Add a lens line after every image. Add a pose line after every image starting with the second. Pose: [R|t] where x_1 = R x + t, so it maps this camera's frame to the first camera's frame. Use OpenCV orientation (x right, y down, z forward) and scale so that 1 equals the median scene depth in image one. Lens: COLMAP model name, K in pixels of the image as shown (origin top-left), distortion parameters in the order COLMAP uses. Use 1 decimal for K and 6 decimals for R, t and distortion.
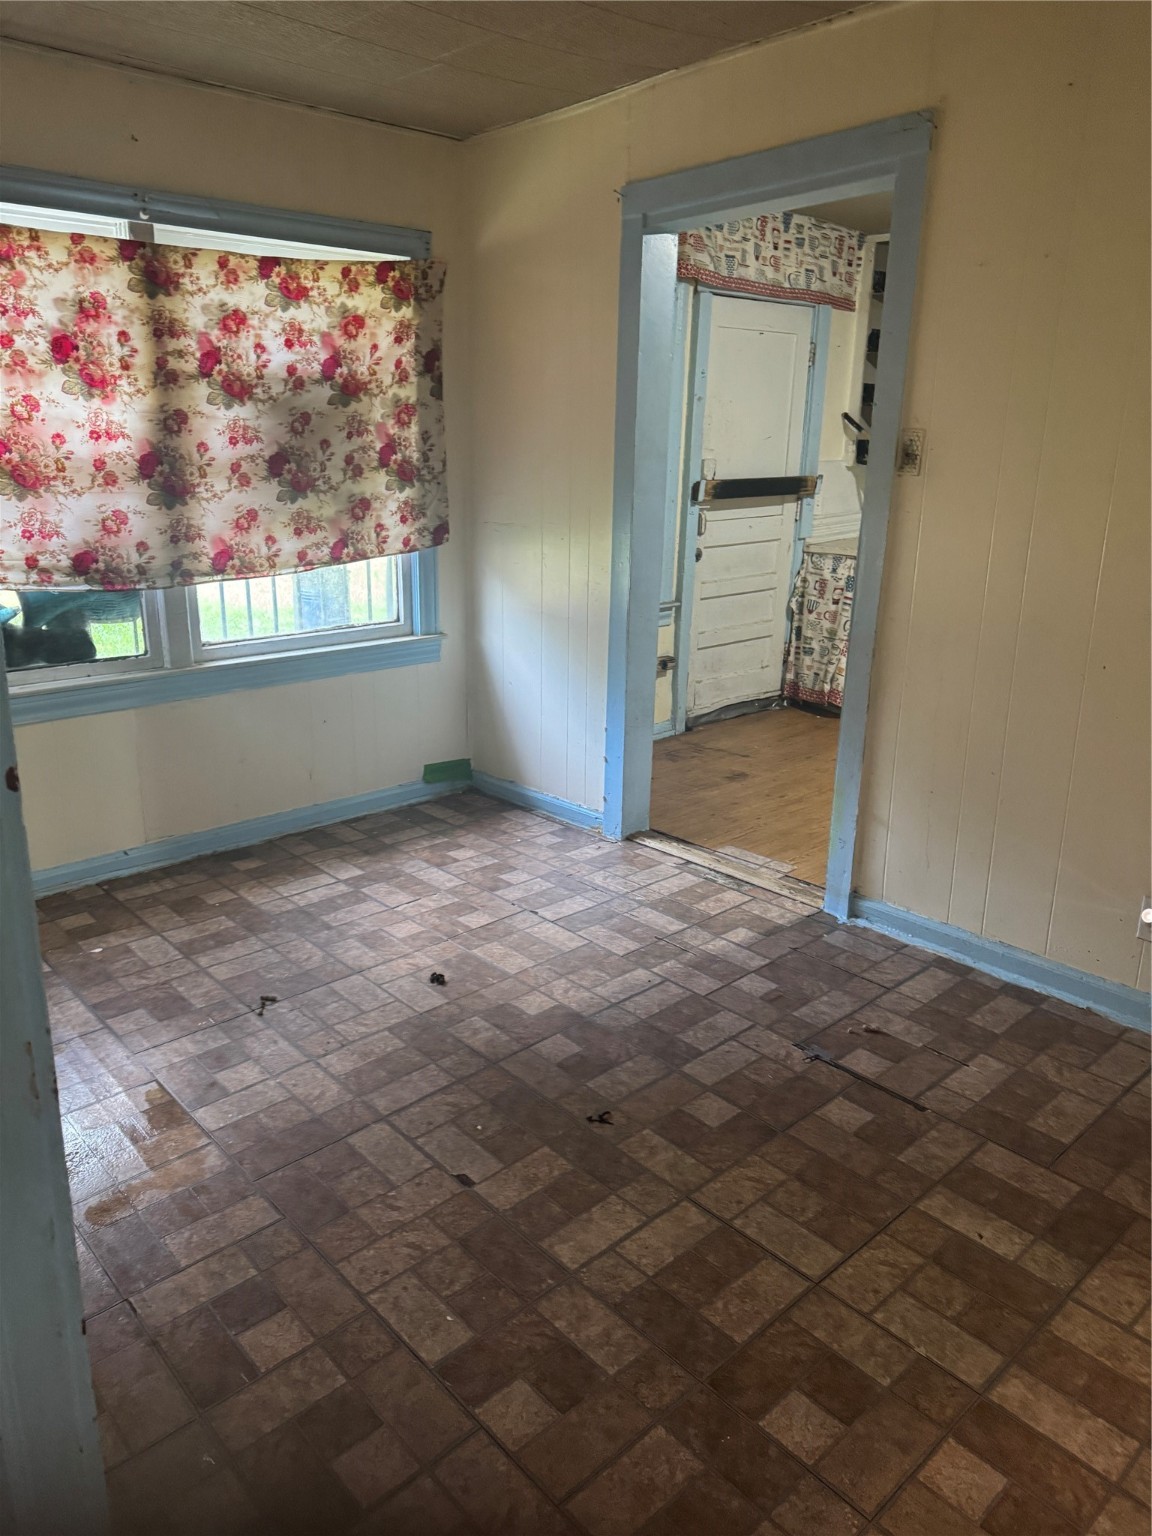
lens RADIAL K [[1081.9, 0, 587.7], [0, 1081.9, 781.6], [0, 0, 1]] dist [0.071431, -0.094186]
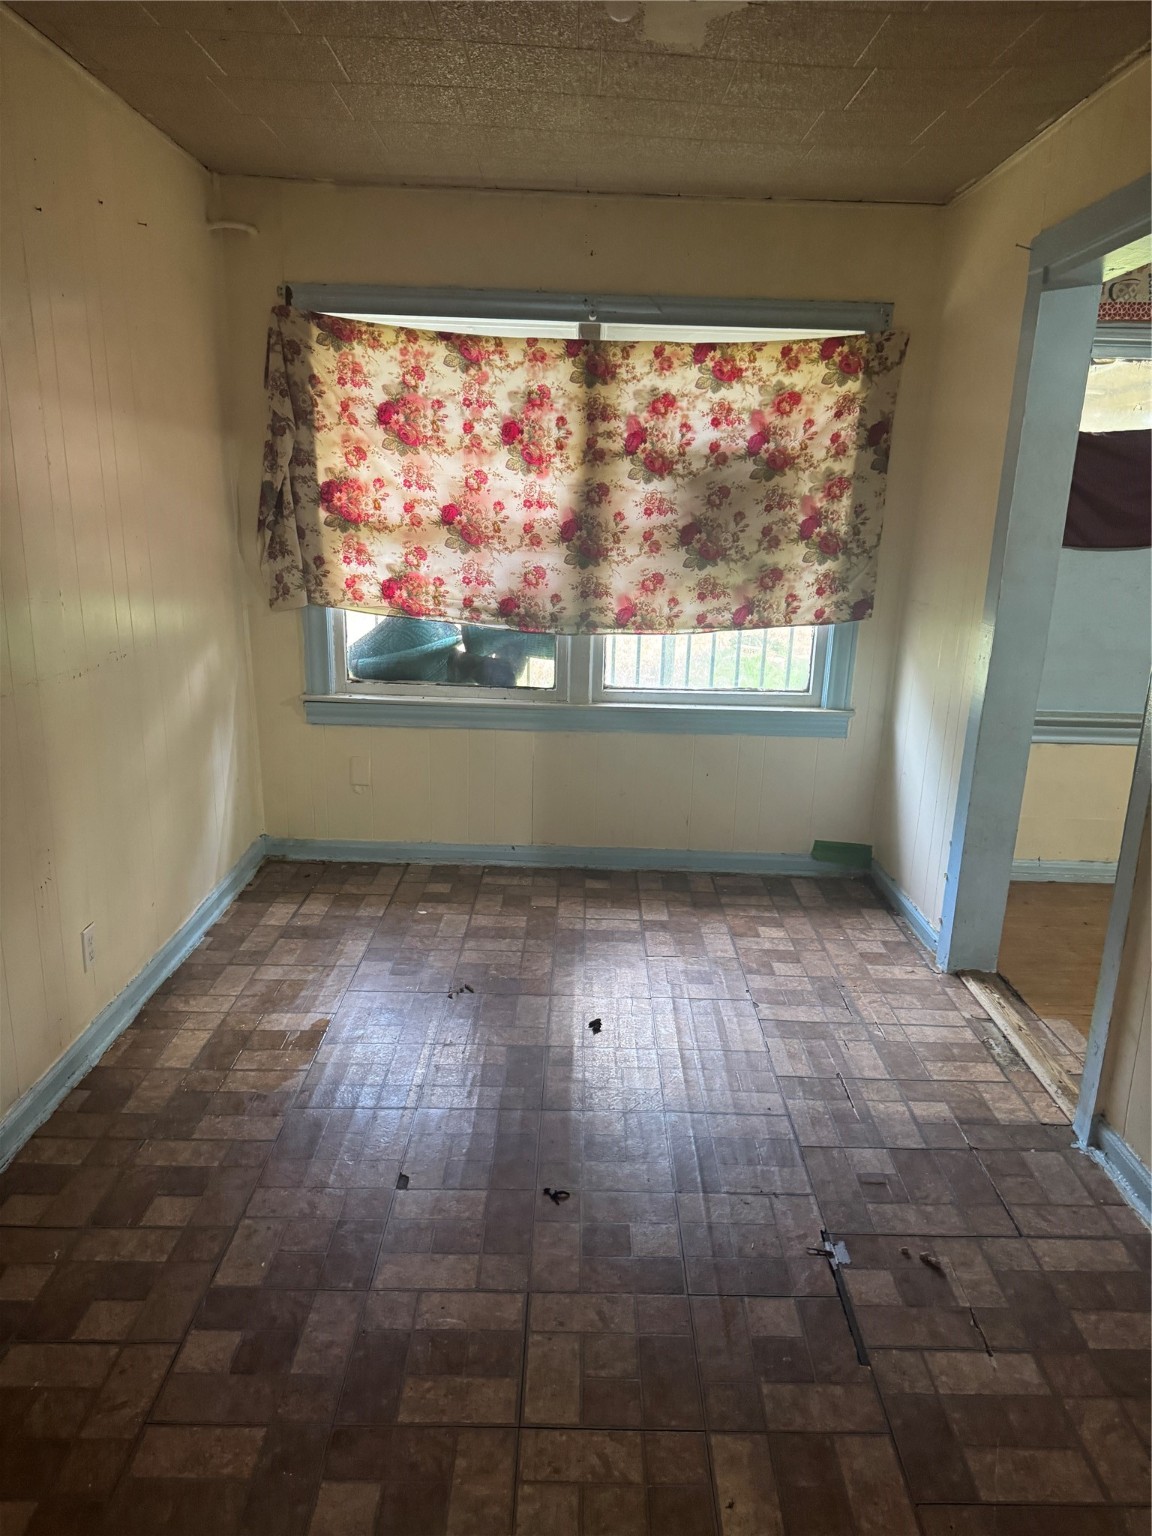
lens RADIAL K [[1081.9, 0, 578.8], [0, 1081.9, 808.6], [0, 0, 1]] dist [0.071431, -0.094186]
pose [[0.736436, 0.213925, -0.641793, 0.425329], [-0.227929, 0.971680, 0.062344, -0.074732], [0.636954, 0.100371, 0.764340, 0.148403]]
